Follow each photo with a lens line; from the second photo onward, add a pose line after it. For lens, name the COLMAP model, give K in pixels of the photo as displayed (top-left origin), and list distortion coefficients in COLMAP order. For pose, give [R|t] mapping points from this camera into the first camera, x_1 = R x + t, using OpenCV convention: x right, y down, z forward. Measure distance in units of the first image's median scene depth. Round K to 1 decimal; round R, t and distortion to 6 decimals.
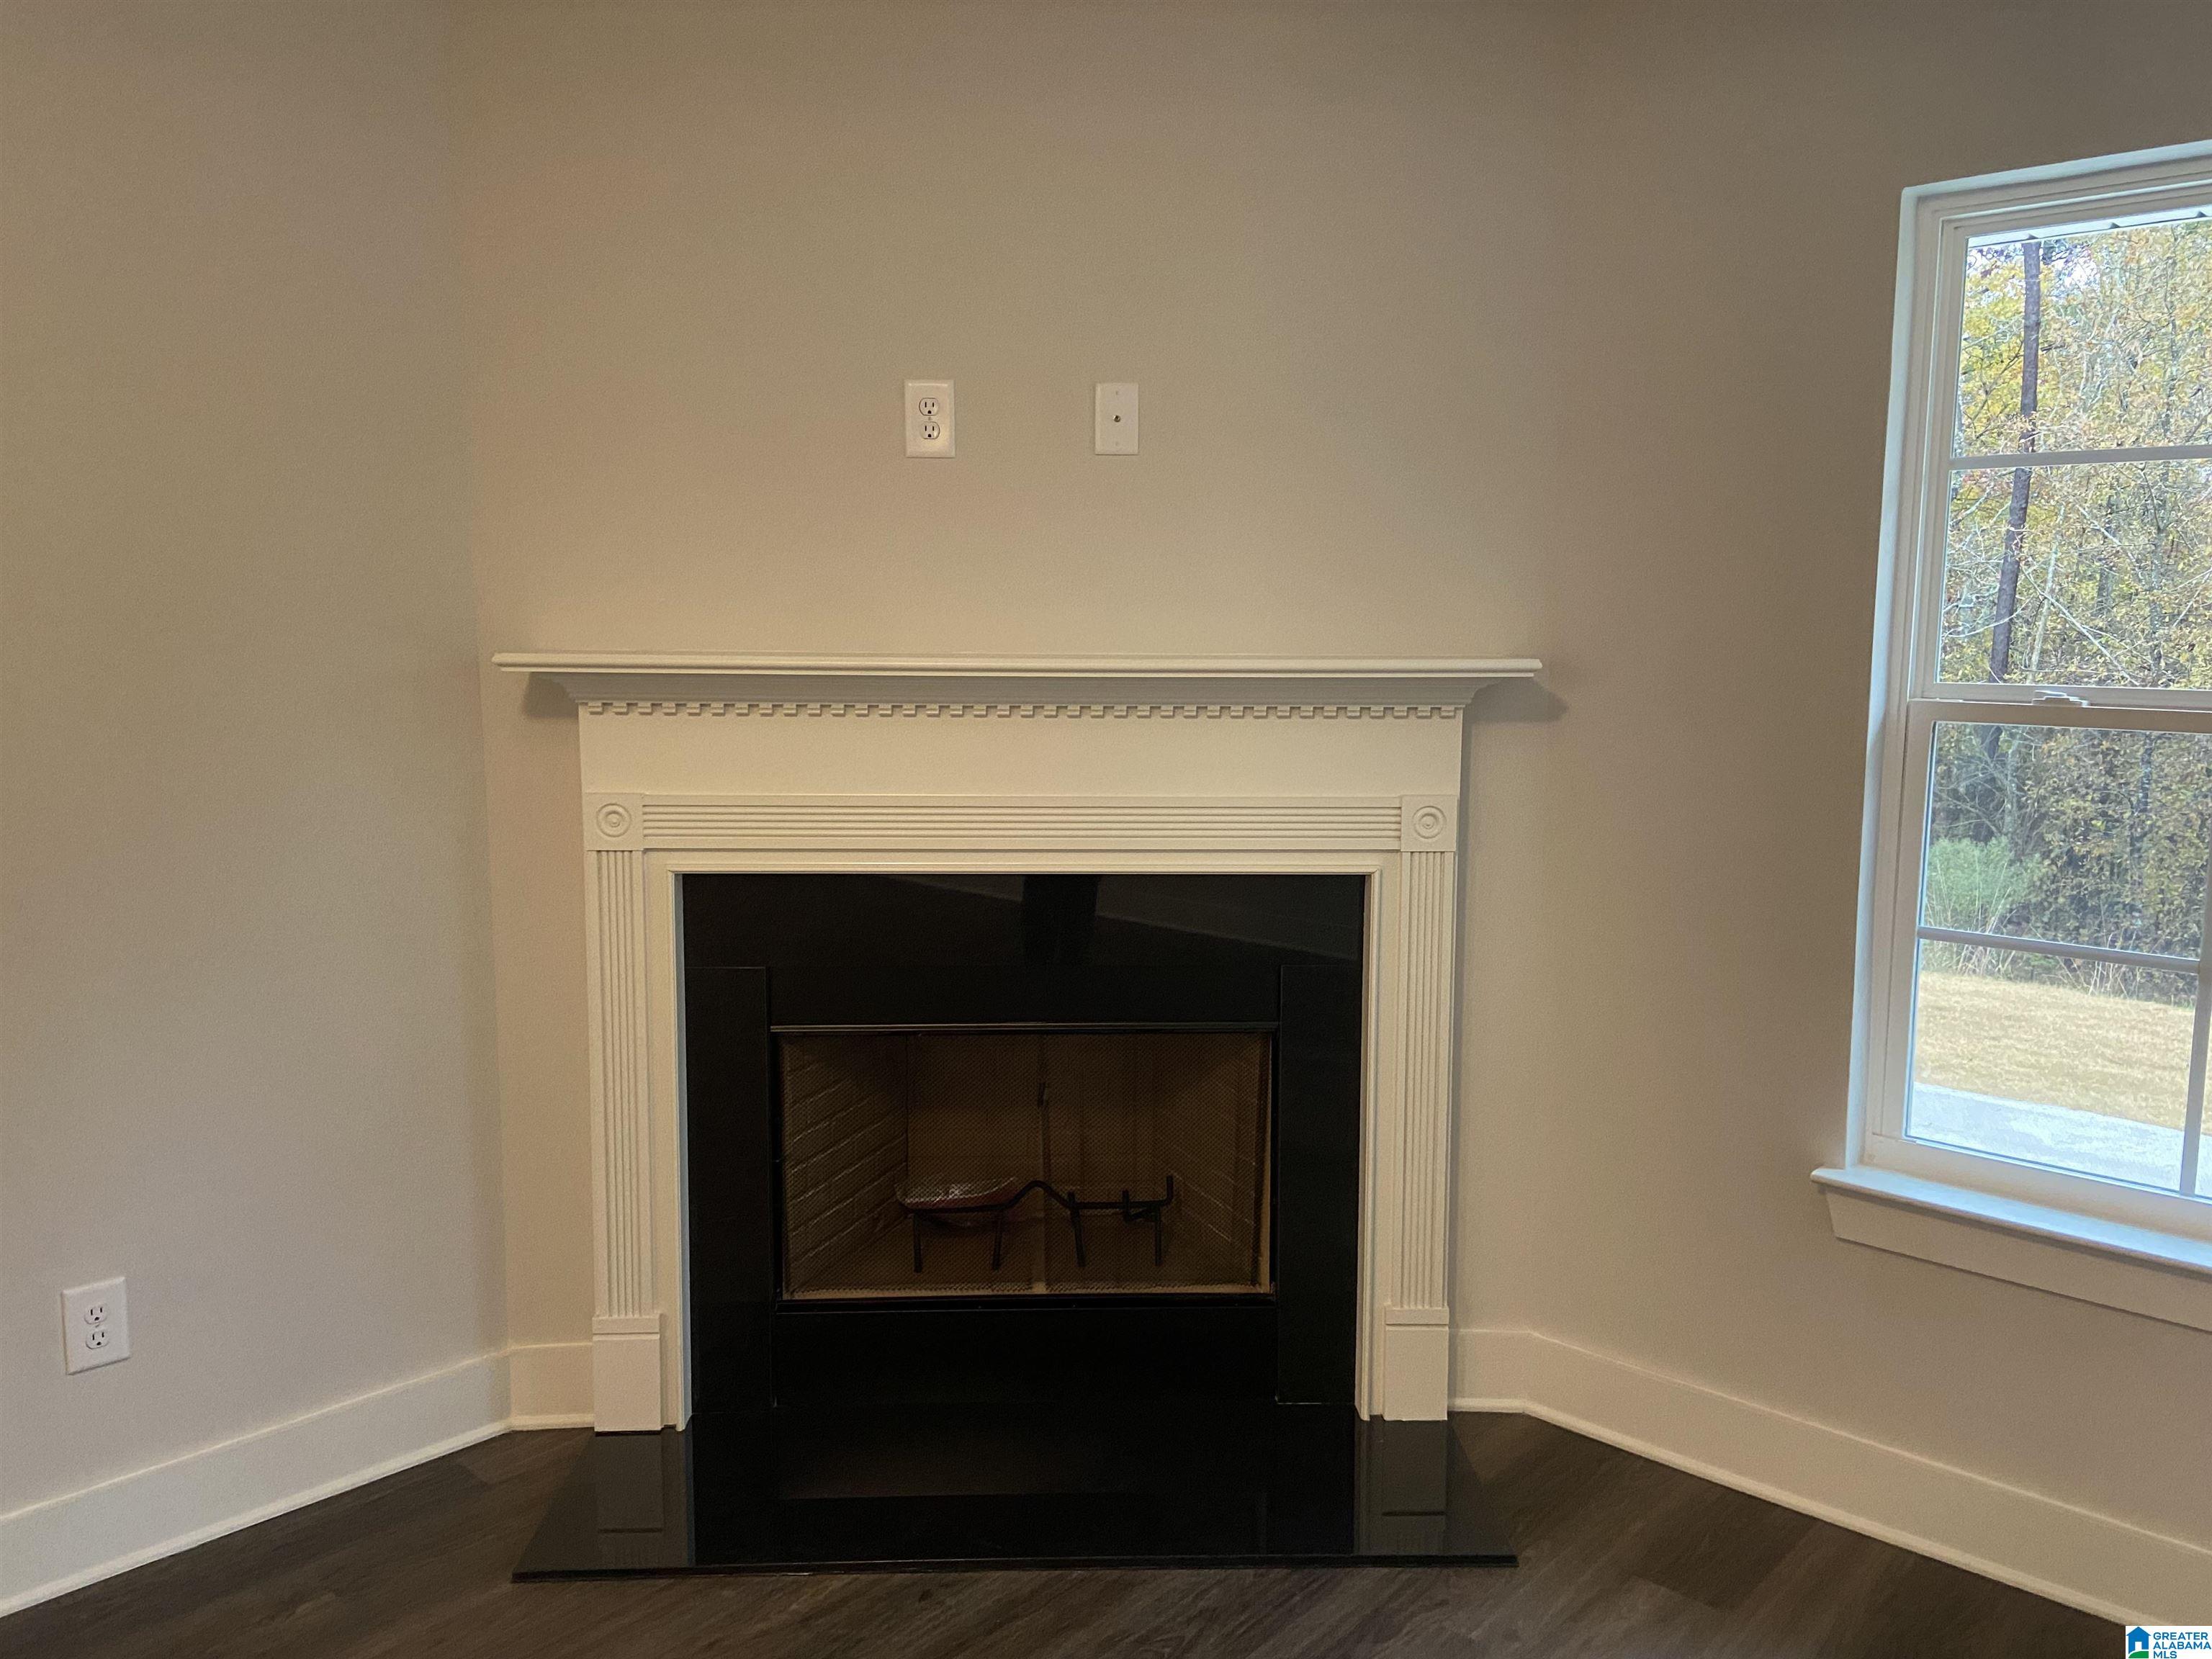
lens RADIAL K [[1666.1, 0, 1106.0], [0, 1666.1, 829.5], [0, 0, 1]] dist [0.054391, 0.000238]
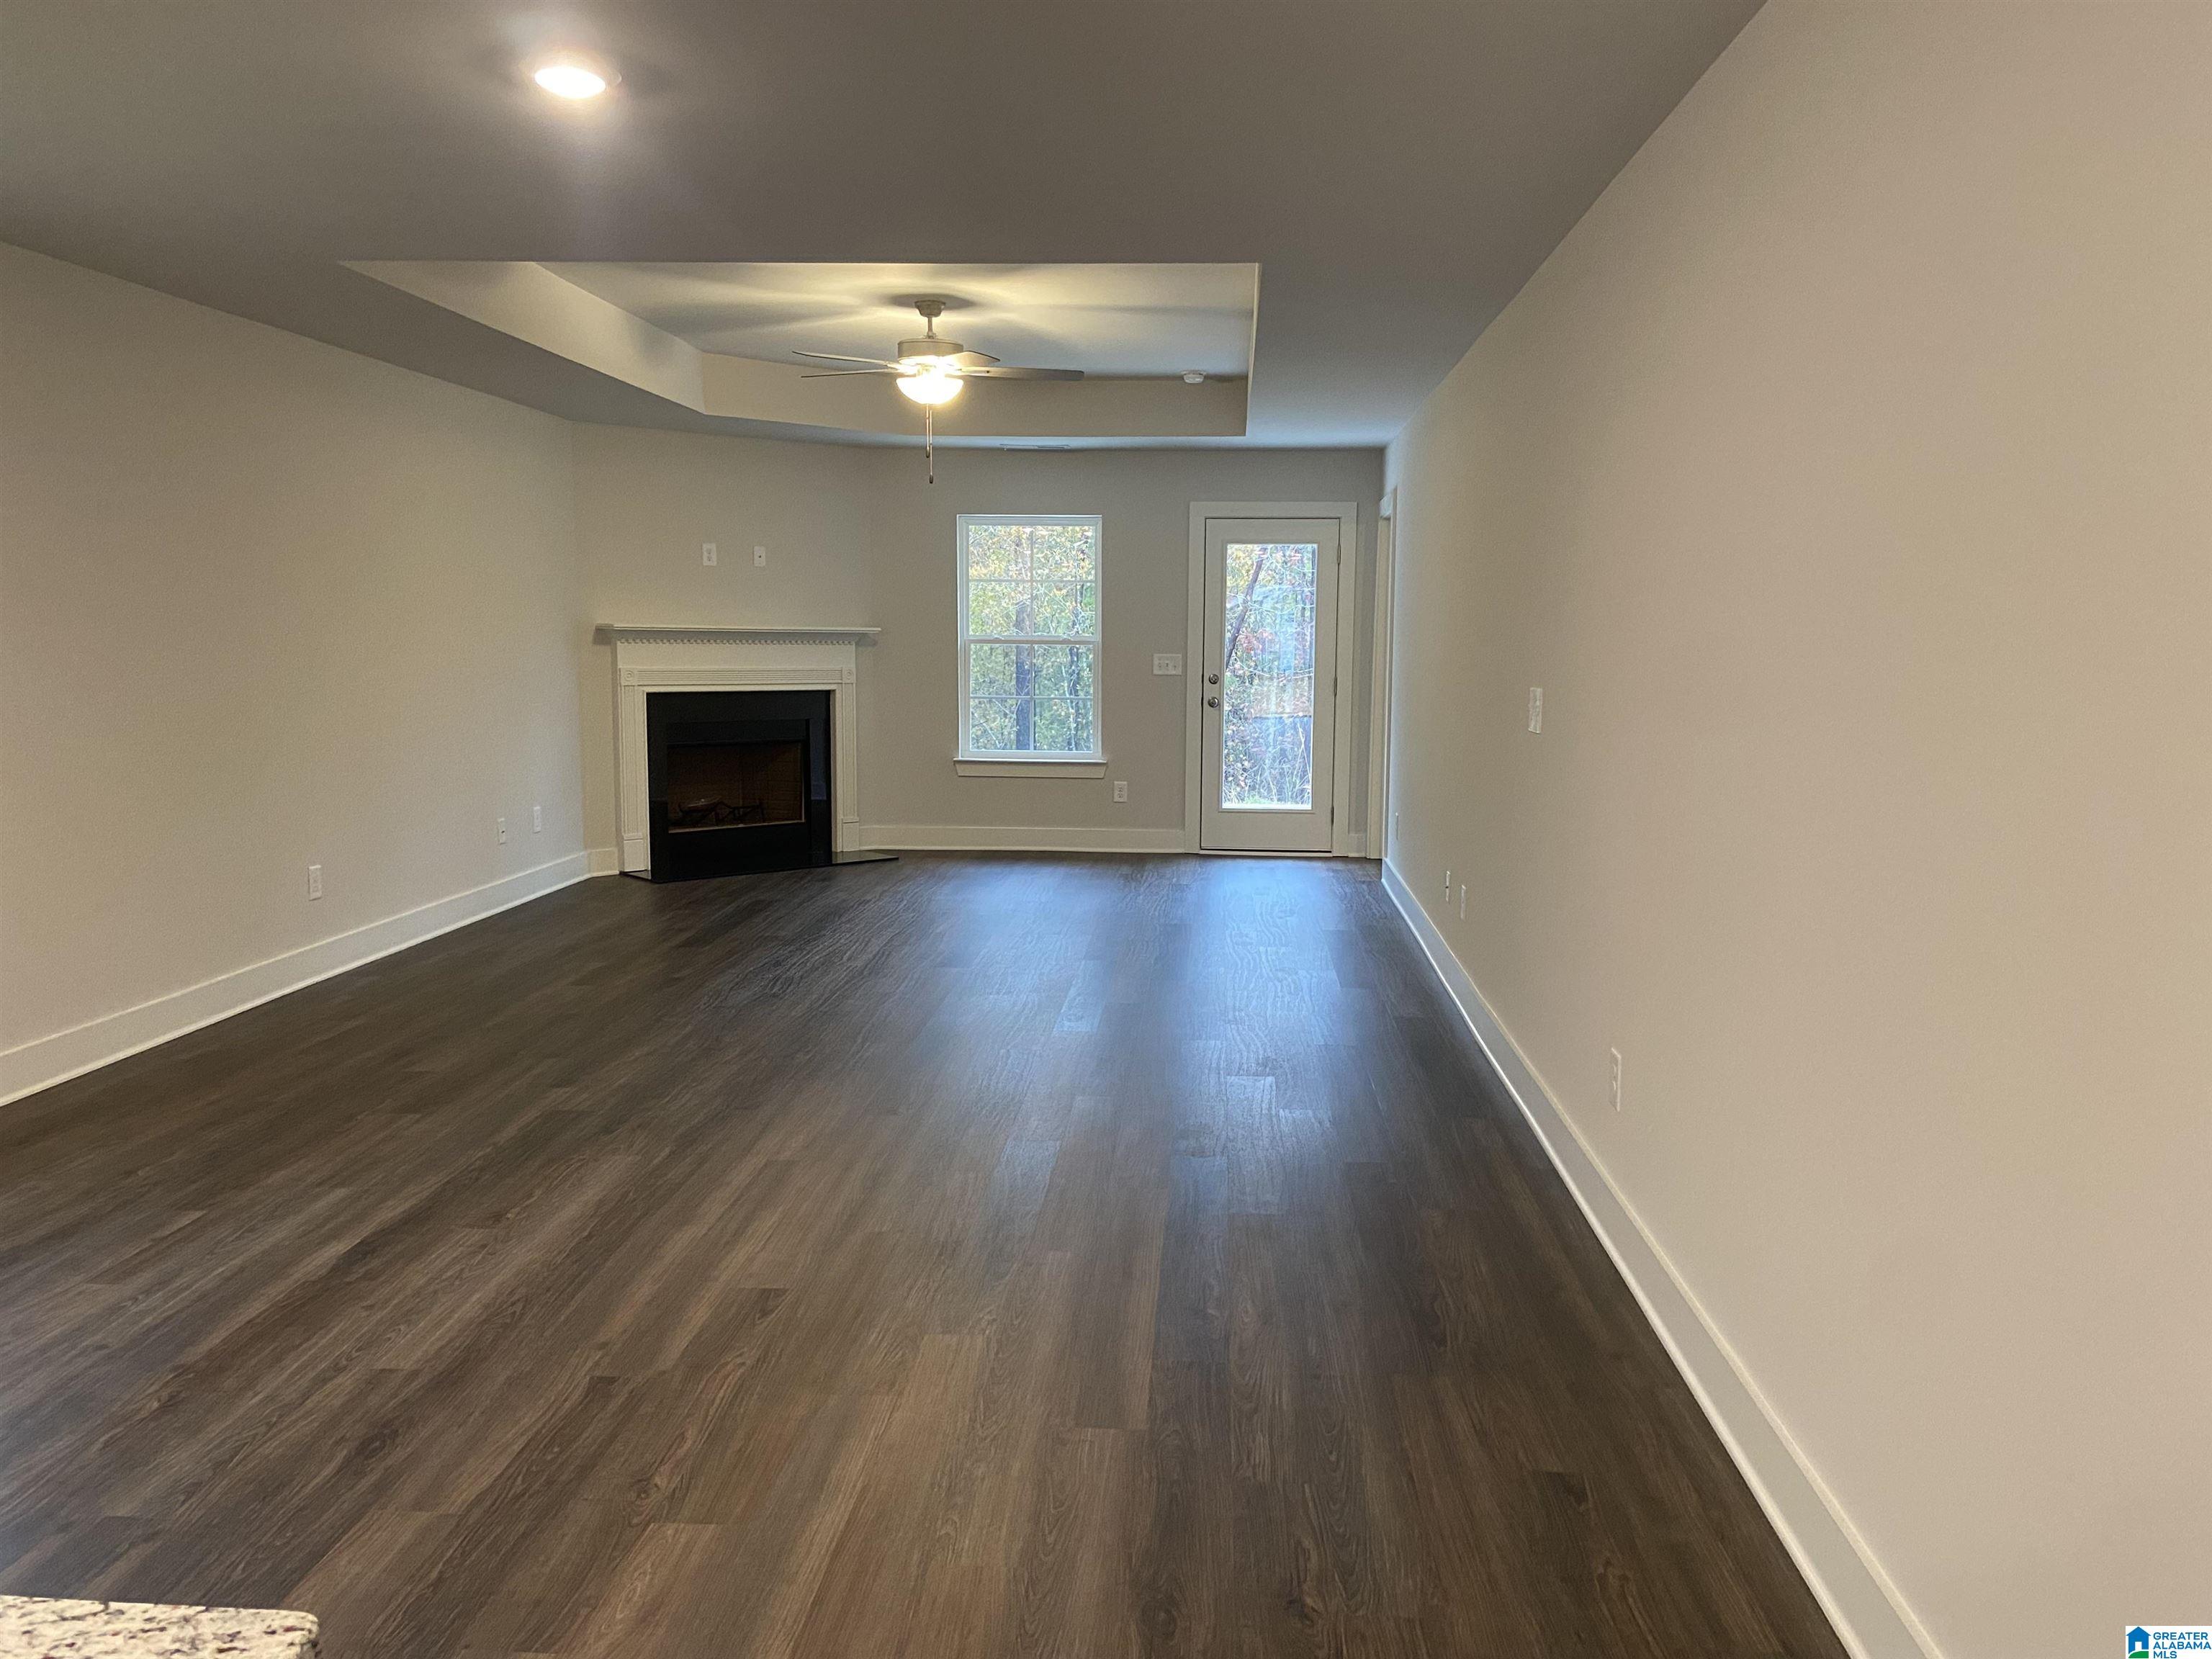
lens RADIAL K [[1666.1, 0, 1106.0], [0, 1666.1, 829.5], [0, 0, 1]] dist [0.054391, 0.000238]
pose [[0.785970, -0.073586, 0.613870, -1.563000], [0.072553, 0.997009, 0.026620, 0.268146], [-0.613993, 0.023615, 0.788958, -2.097281]]
